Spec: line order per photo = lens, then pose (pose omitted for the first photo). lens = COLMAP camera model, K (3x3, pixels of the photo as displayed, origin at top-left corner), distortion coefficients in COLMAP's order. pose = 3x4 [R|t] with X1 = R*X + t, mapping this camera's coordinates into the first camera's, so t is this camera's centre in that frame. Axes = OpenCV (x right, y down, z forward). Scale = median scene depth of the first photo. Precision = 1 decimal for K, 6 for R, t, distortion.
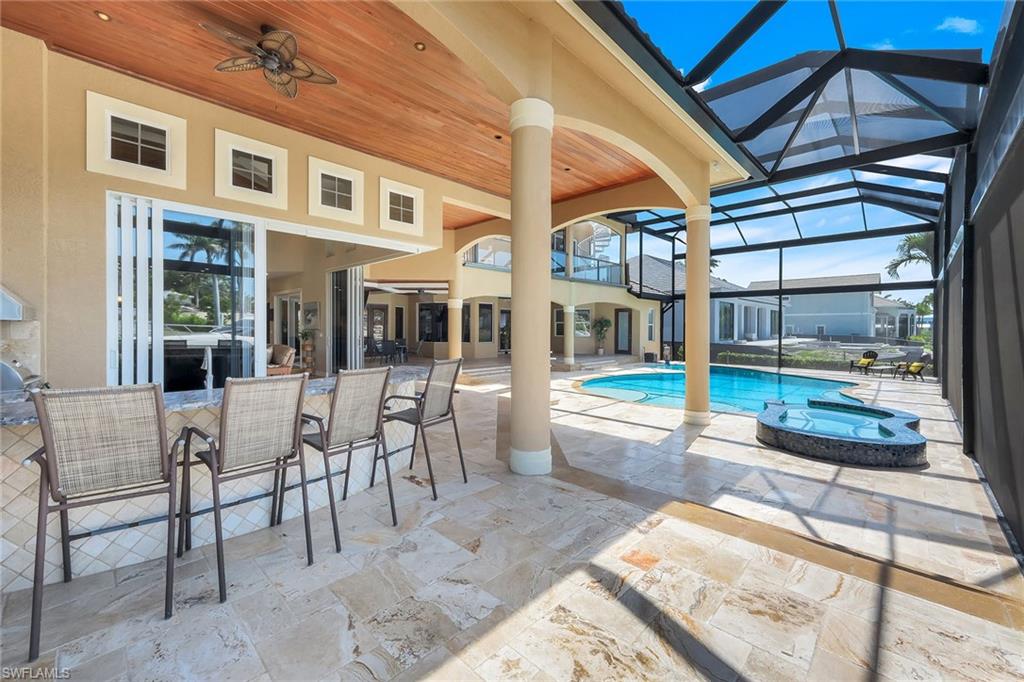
lens RADIAL K [[413.6, 0, 510.8], [0, 413.6, 335.4], [0, 0, 1]] dist [0.003257, -0.000393]
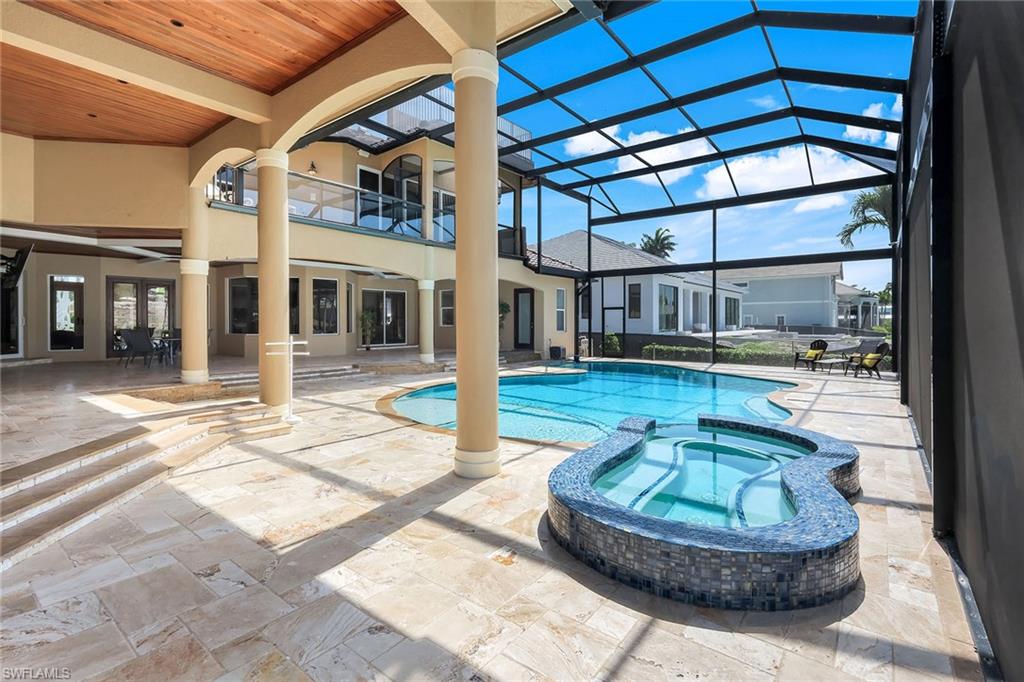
lens RADIAL K [[473.5, 0, 511.1], [0, 473.5, 331.4], [0, 0, 1]] dist [0.001918, 0.000037]
pose [[0.993720, -0.008008, 0.111612, 0.169261], [0.007958, 0.999968, 0.000900, 0.013736], [-0.111615, -0.000006, 0.993751, 0.158233]]
